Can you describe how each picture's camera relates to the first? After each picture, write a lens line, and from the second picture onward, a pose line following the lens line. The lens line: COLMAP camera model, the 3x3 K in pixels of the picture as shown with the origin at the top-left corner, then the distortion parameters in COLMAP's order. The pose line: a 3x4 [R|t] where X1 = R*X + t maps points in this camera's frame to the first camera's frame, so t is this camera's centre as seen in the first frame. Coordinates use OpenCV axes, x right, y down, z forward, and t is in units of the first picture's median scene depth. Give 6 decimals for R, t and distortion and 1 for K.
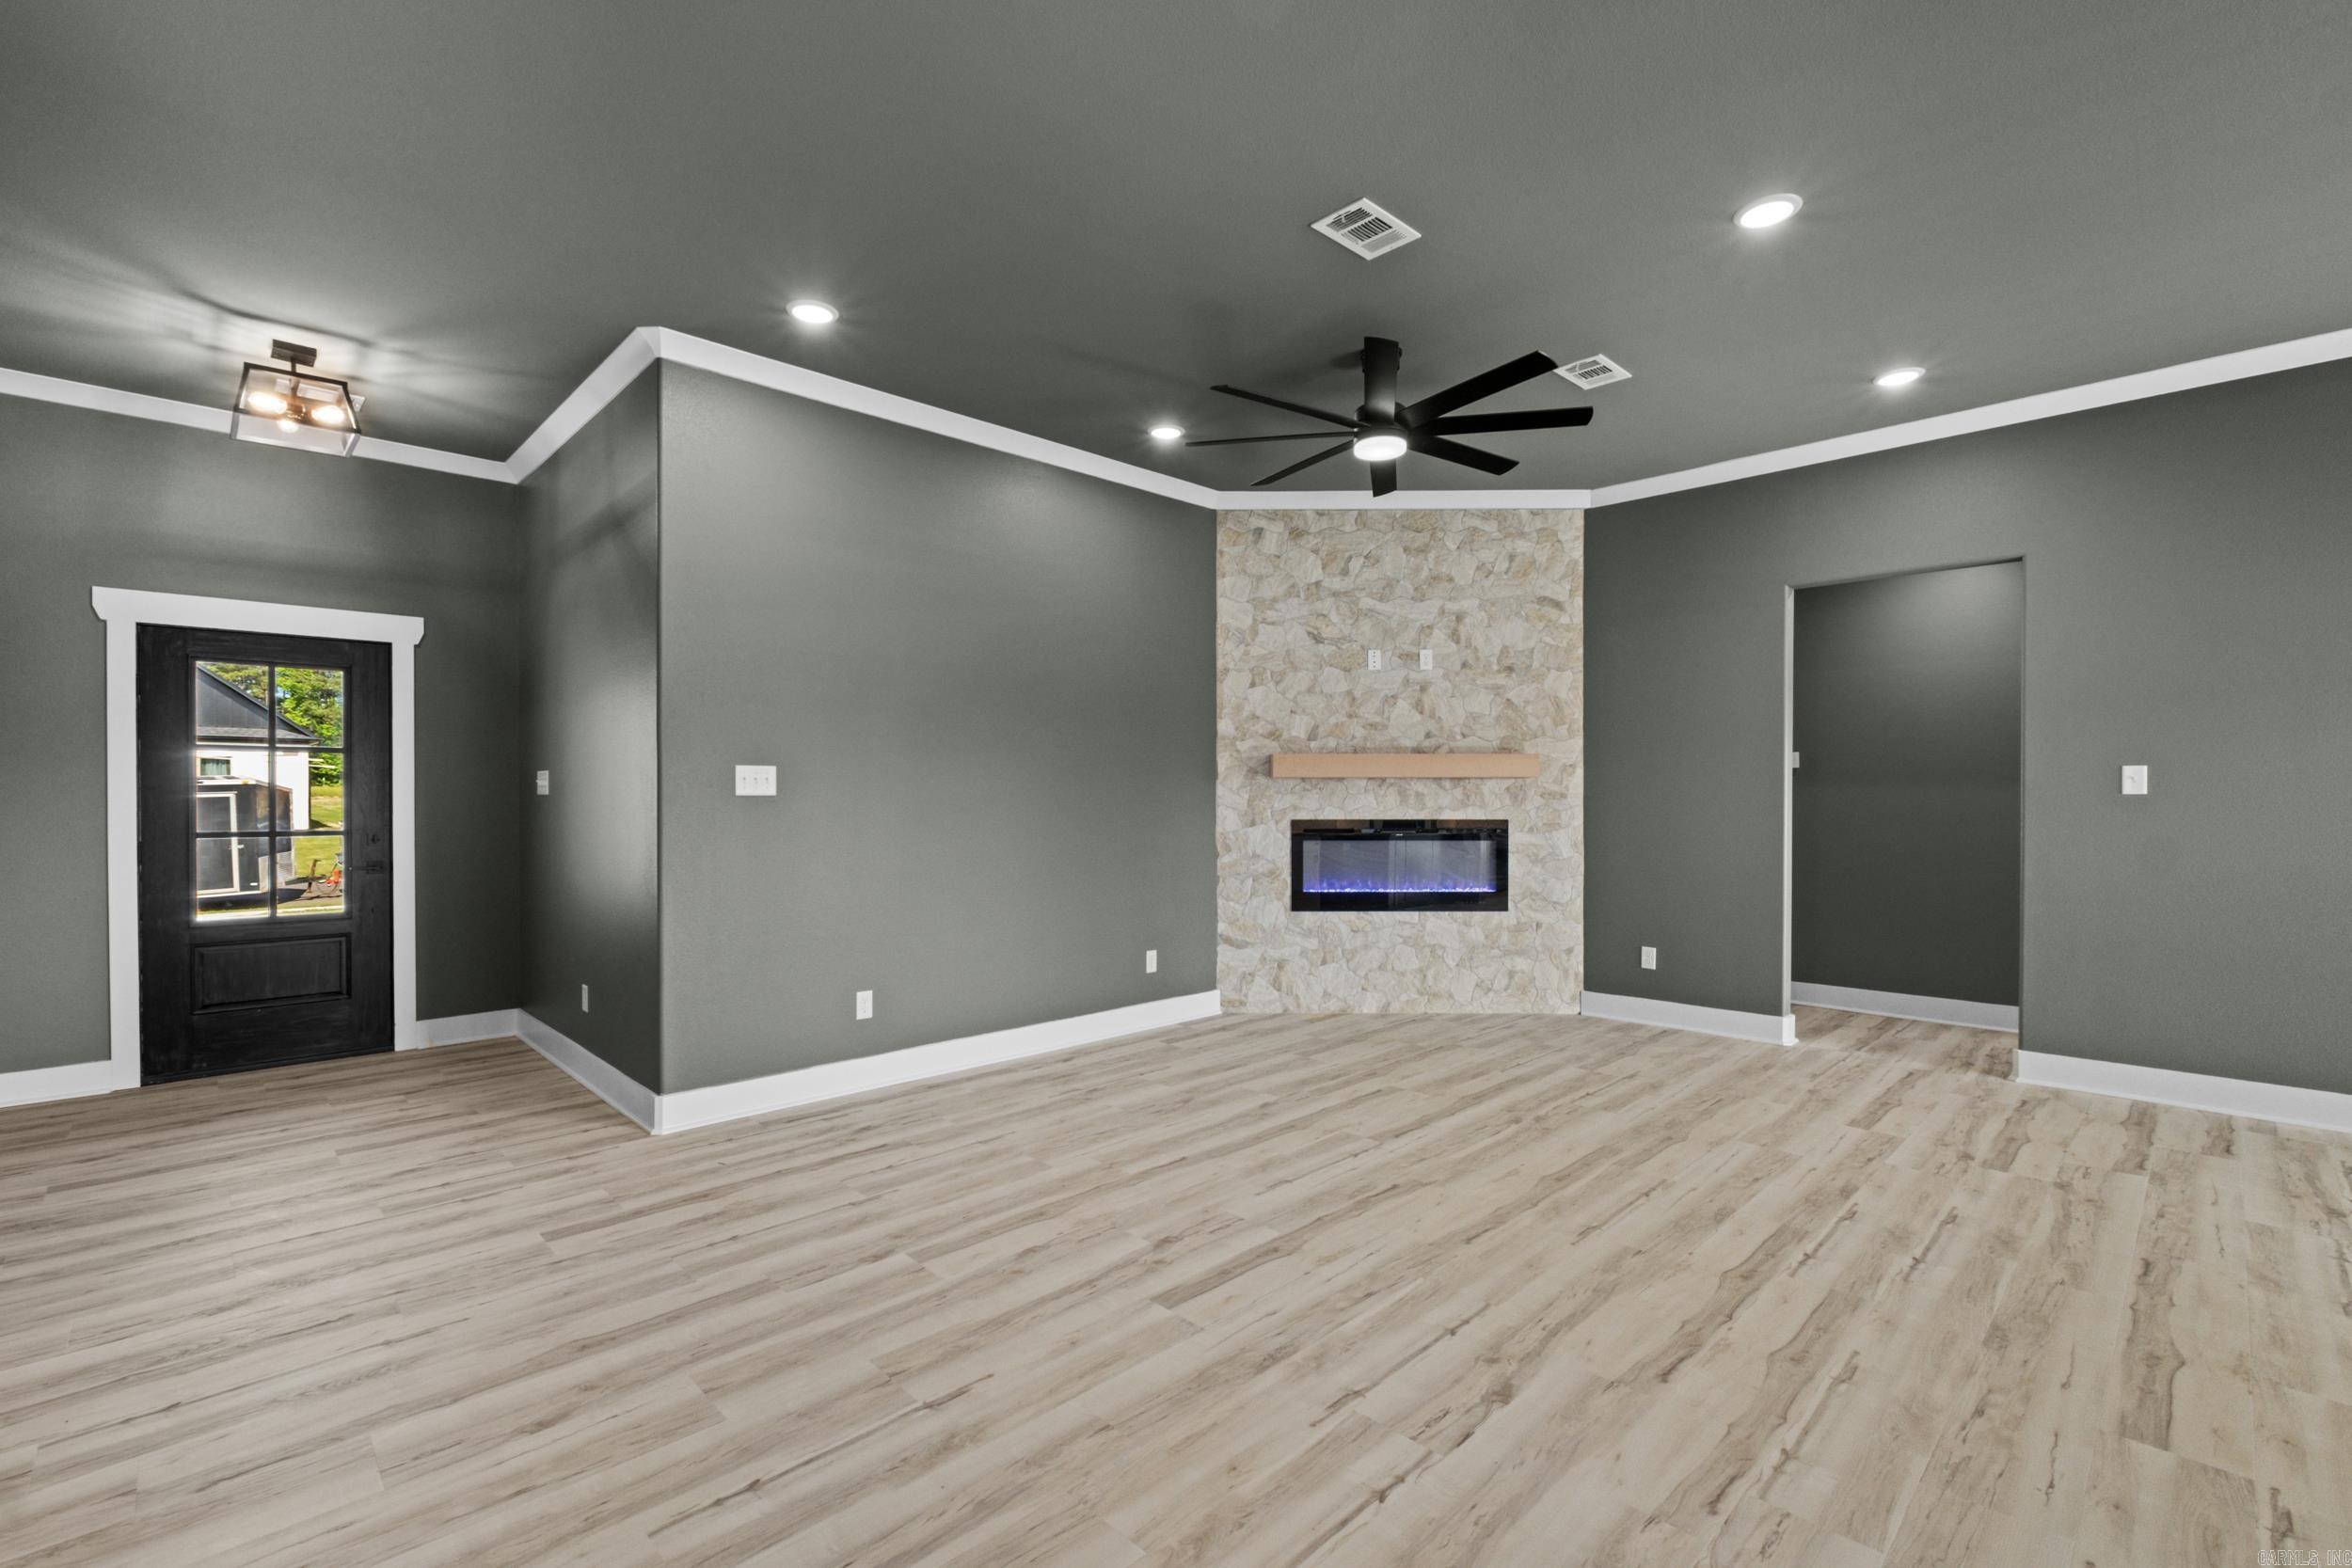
lens RADIAL K [[1030.1, 0, 1144.2], [0, 1030.1, 800.1], [0, 0, 1]] dist [-0.010102, 0.001818]
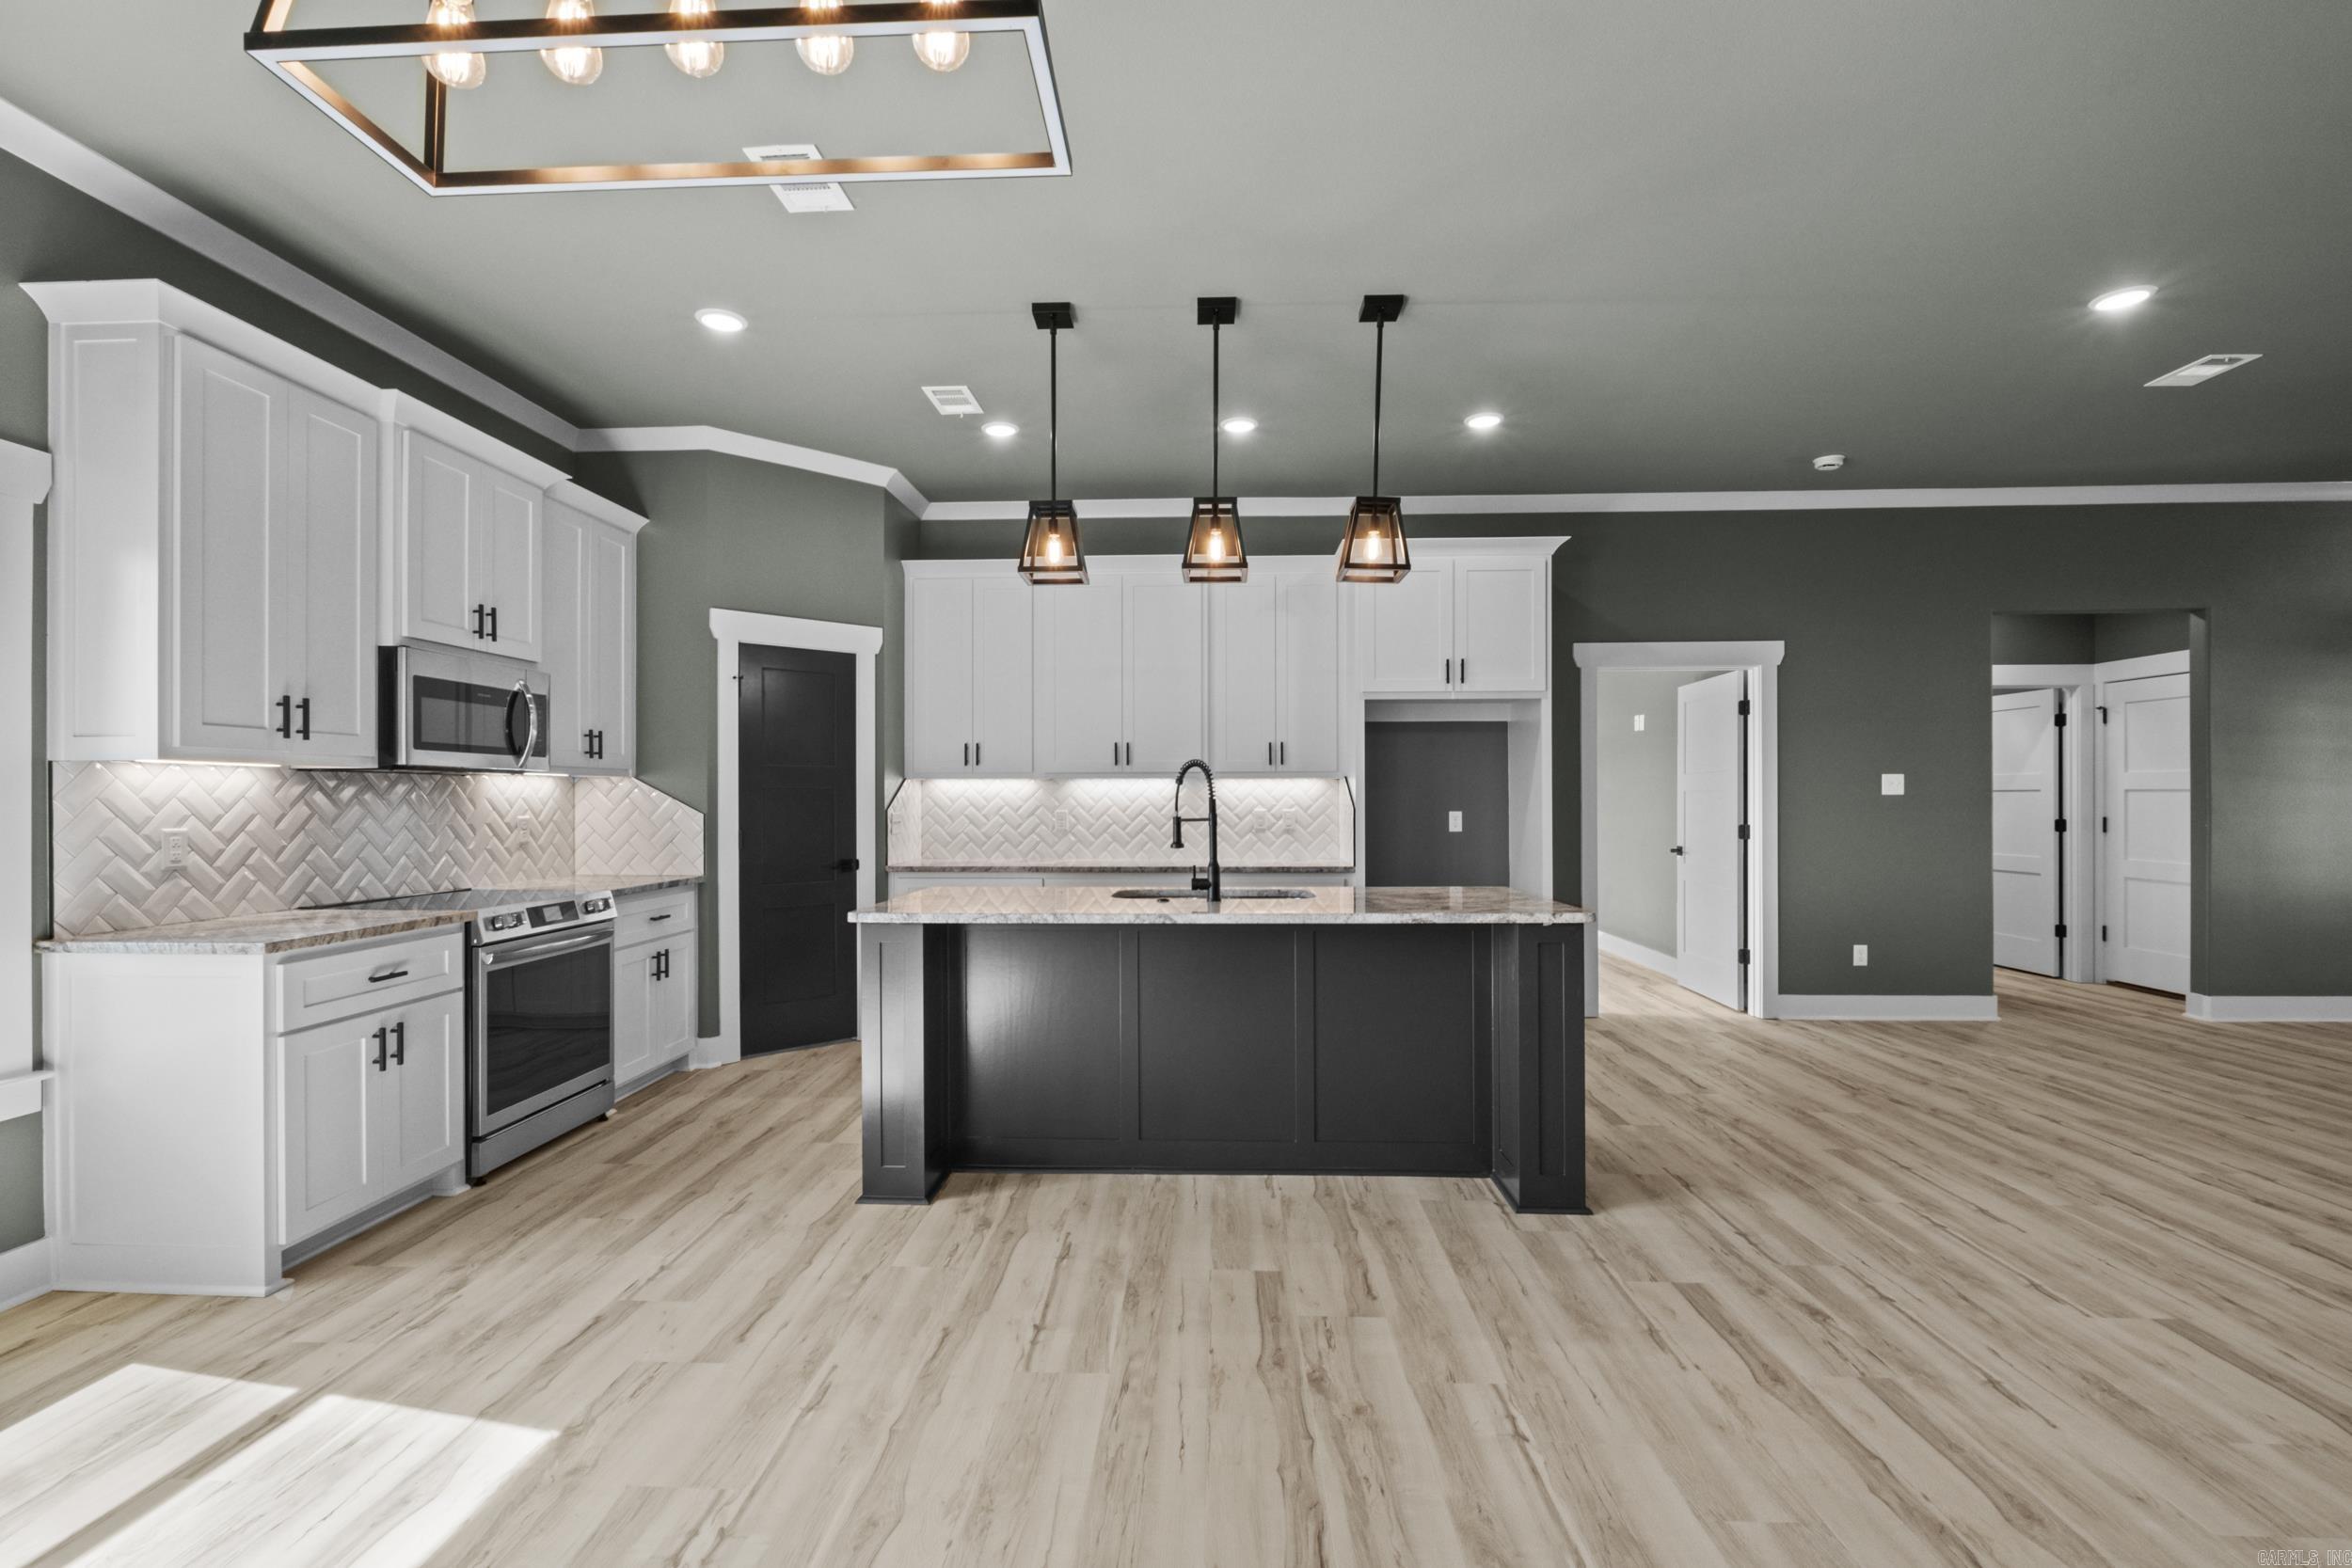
lens RADIAL K [[1030.1, 0, 1165.5], [0, 1030.1, 790.0], [0, 0, 1]] dist [-0.010102, 0.001818]
pose [[-0.724290, -0.001985, -0.689492, 1.201345], [-0.000026, 0.999996, -0.002852, -0.002845], [0.689495, -0.002048, -0.724287, 0.469726]]
